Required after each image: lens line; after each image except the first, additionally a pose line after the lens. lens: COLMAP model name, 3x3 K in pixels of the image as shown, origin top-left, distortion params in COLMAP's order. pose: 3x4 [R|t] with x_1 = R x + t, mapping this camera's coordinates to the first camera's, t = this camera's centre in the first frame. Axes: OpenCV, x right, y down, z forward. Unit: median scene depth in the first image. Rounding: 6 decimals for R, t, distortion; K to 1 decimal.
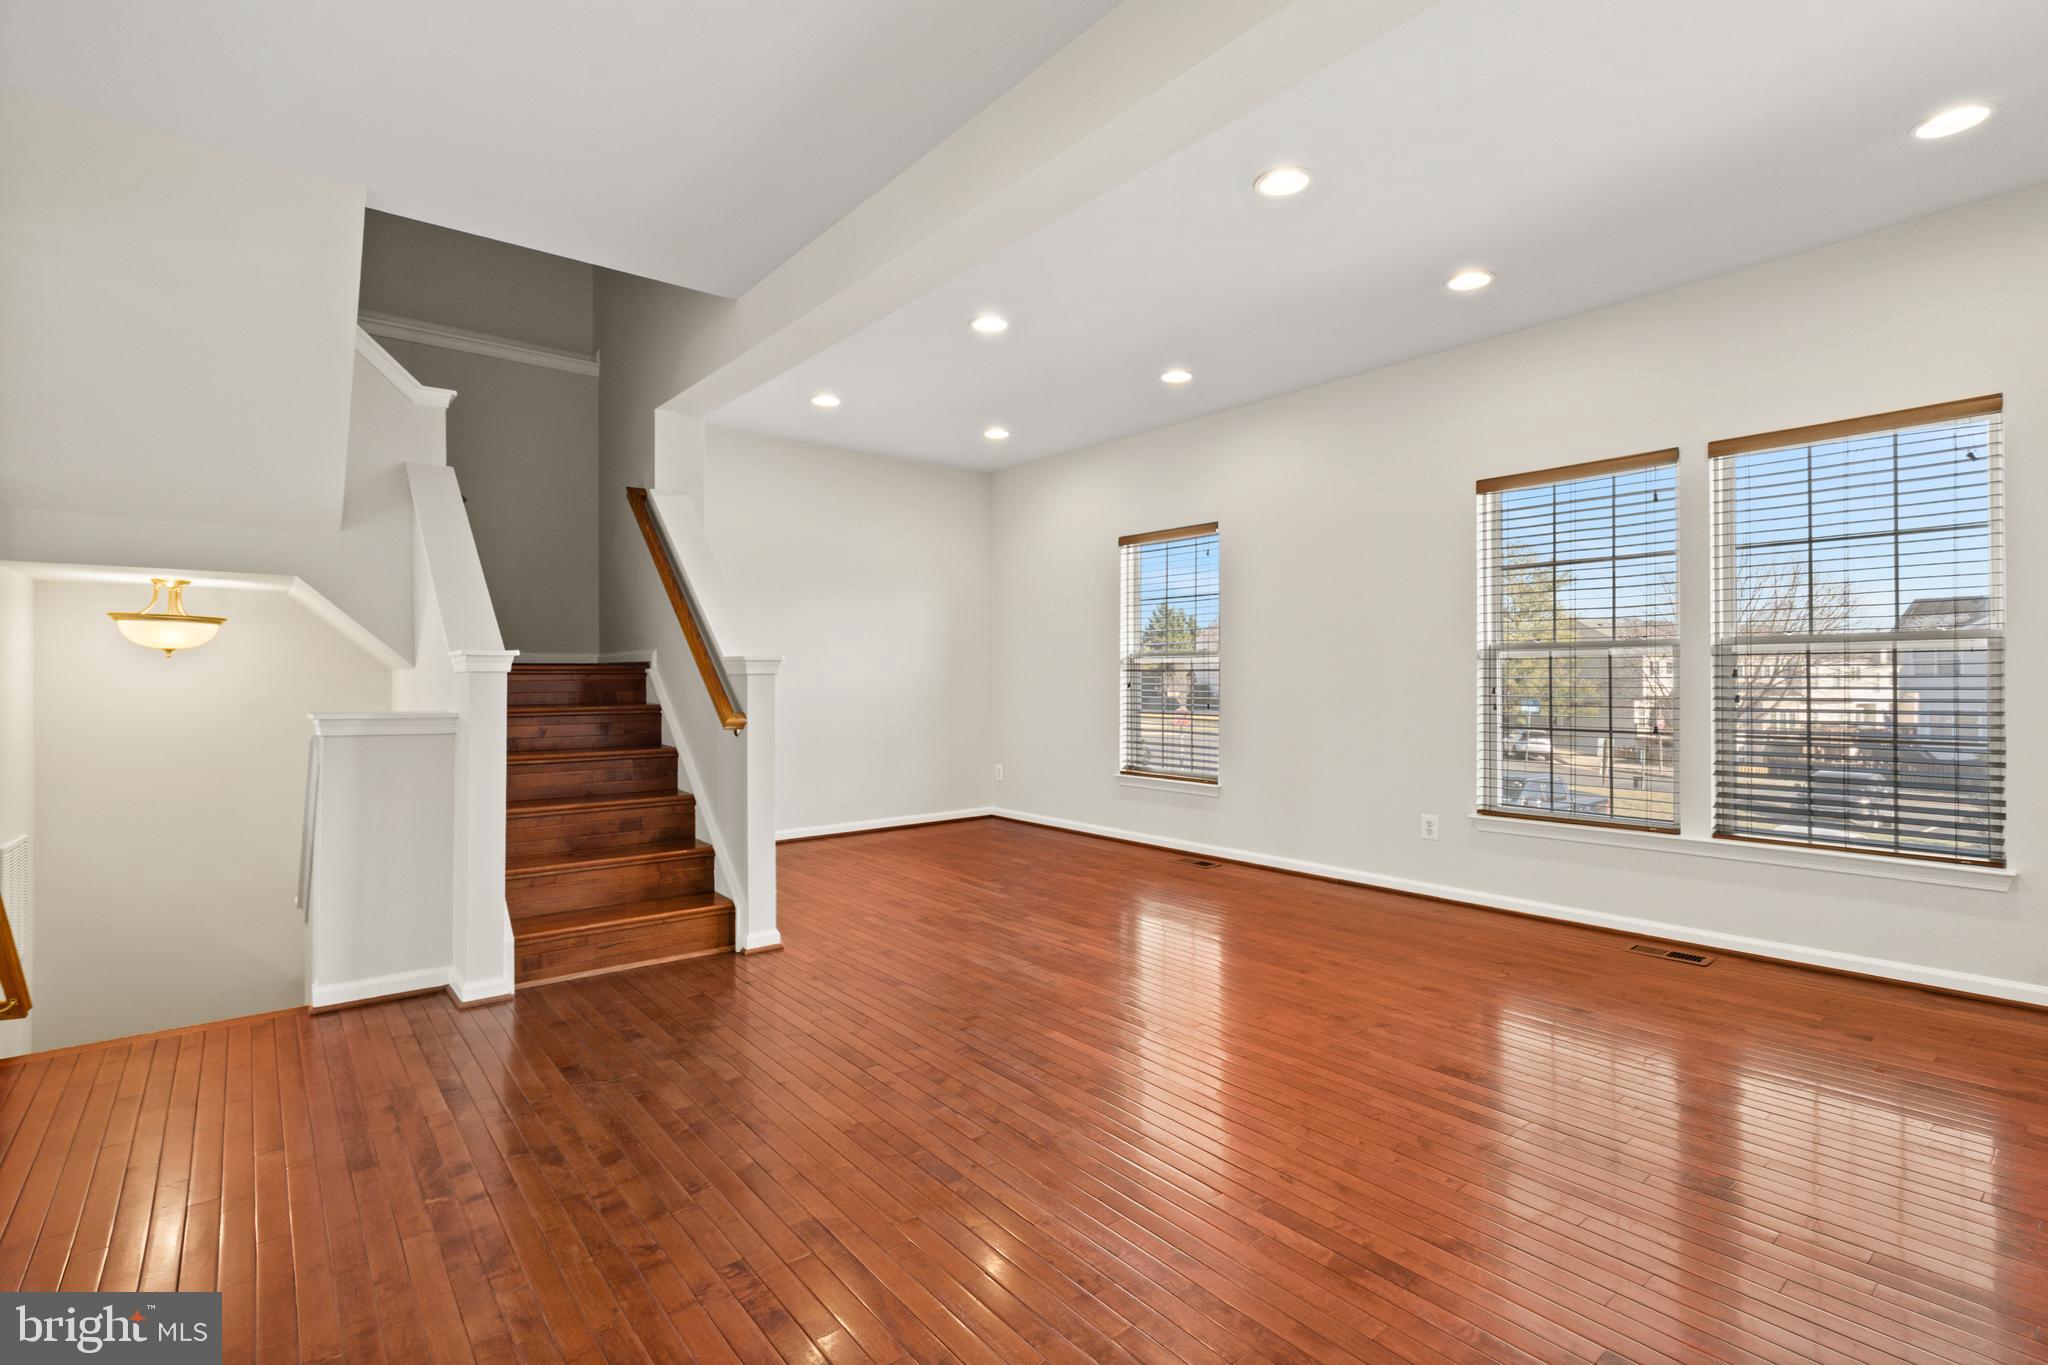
lens RADIAL K [[950.5, 0, 1020.9], [0, 950.5, 677.8], [0, 0, 1]] dist [0.000439, 0.000323]
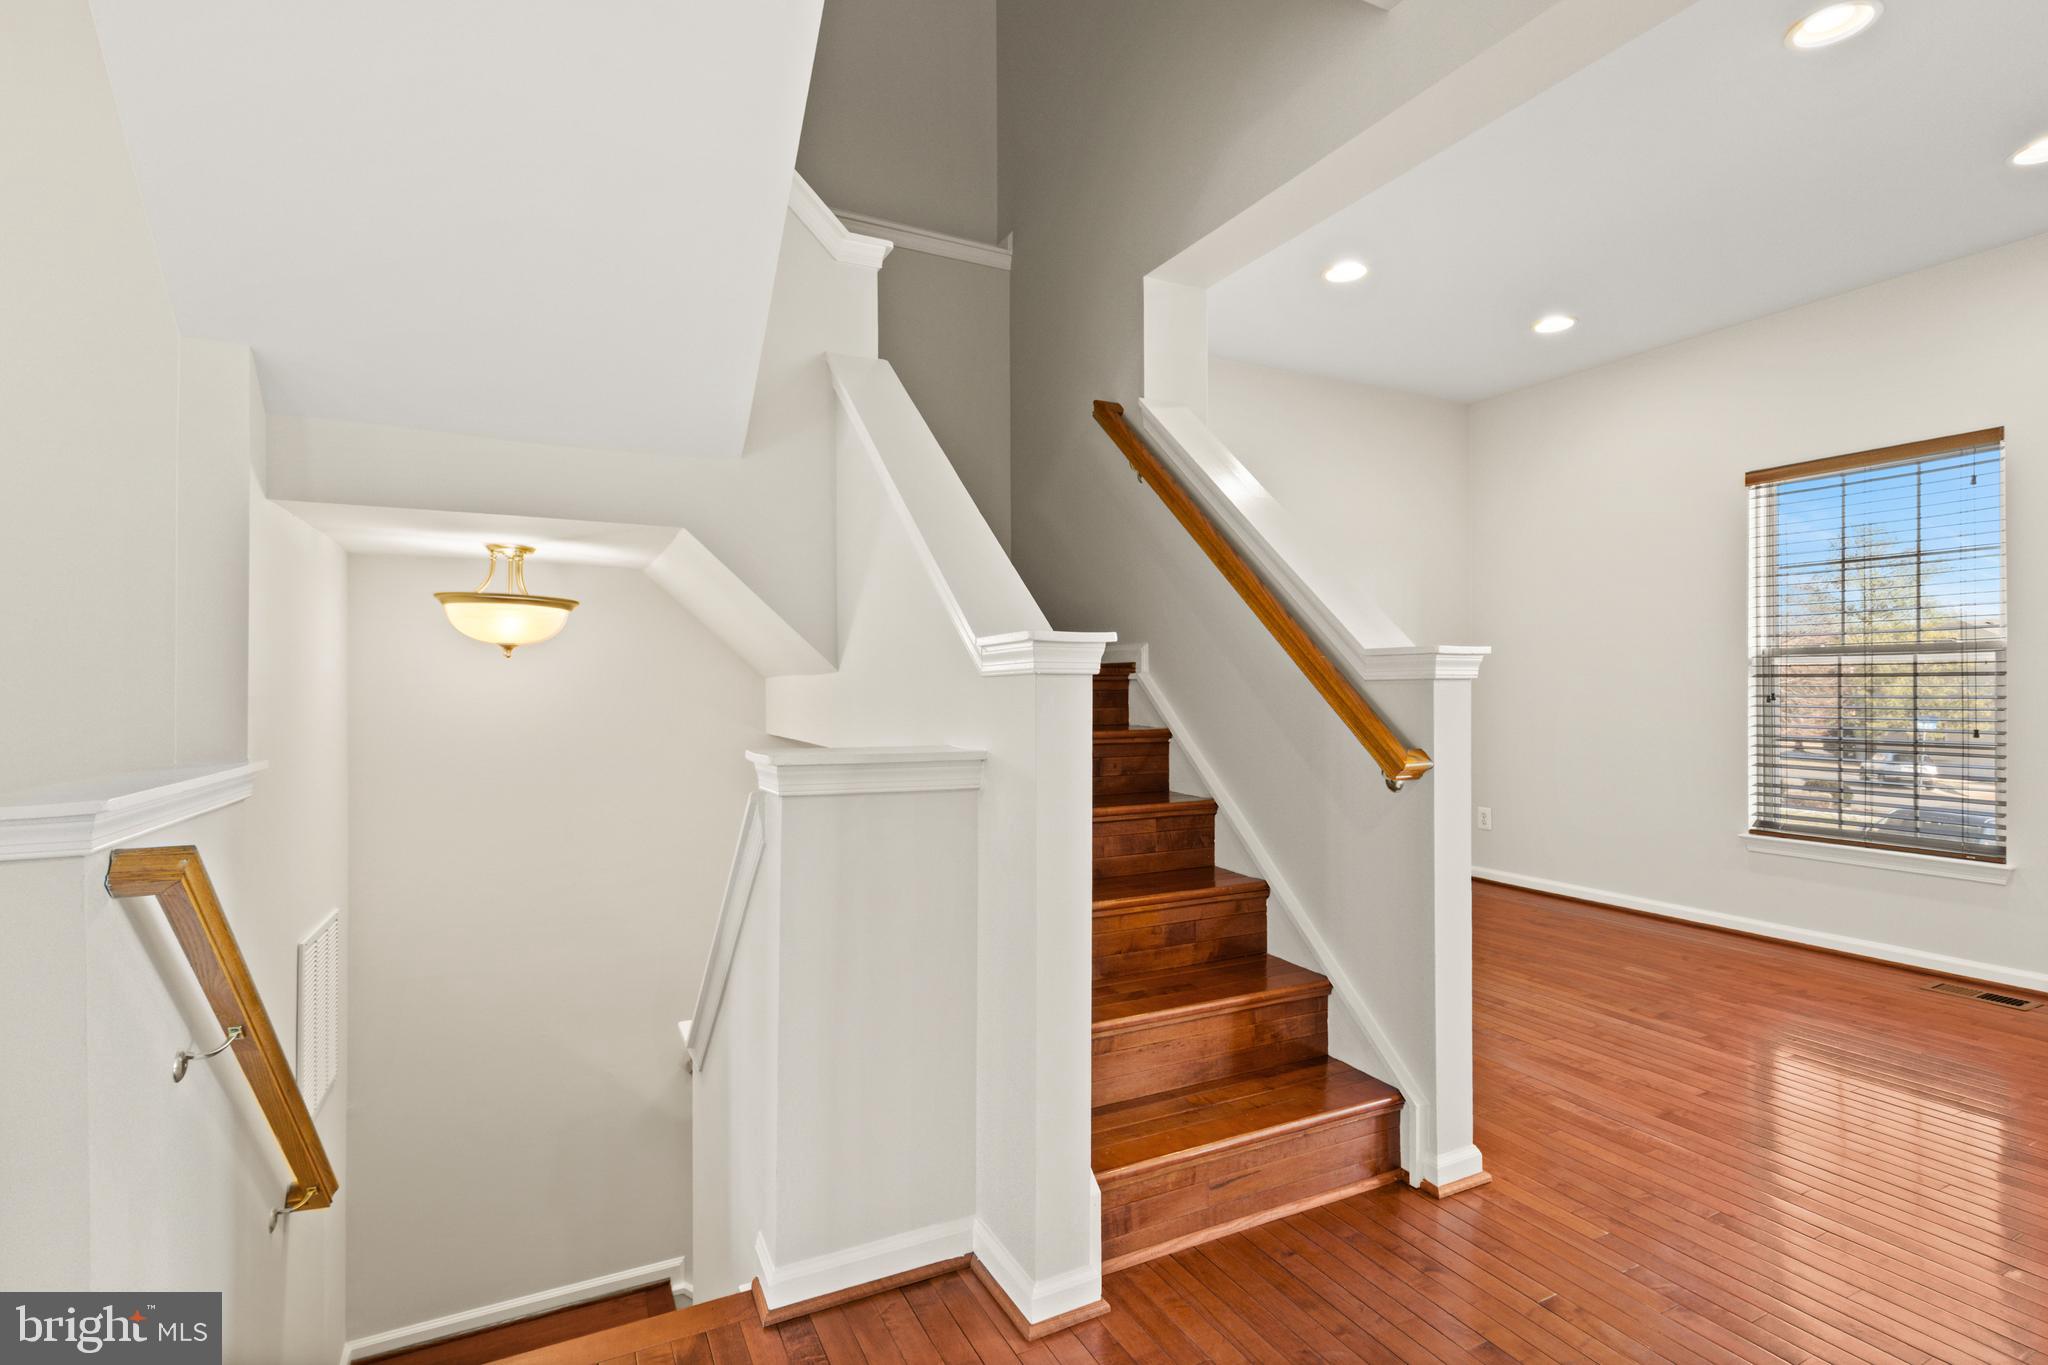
lens RADIAL K [[955.2, 0, 1028.9], [0, 955.2, 691.2], [0, 0, 1]] dist [-0.001148, -0.000527]
pose [[0.979085, 0.001710, -0.203446, -0.376353], [-0.000707, 0.999987, 0.005006, 0.000013], [0.203452, -0.004757, 0.979073, 0.388934]]
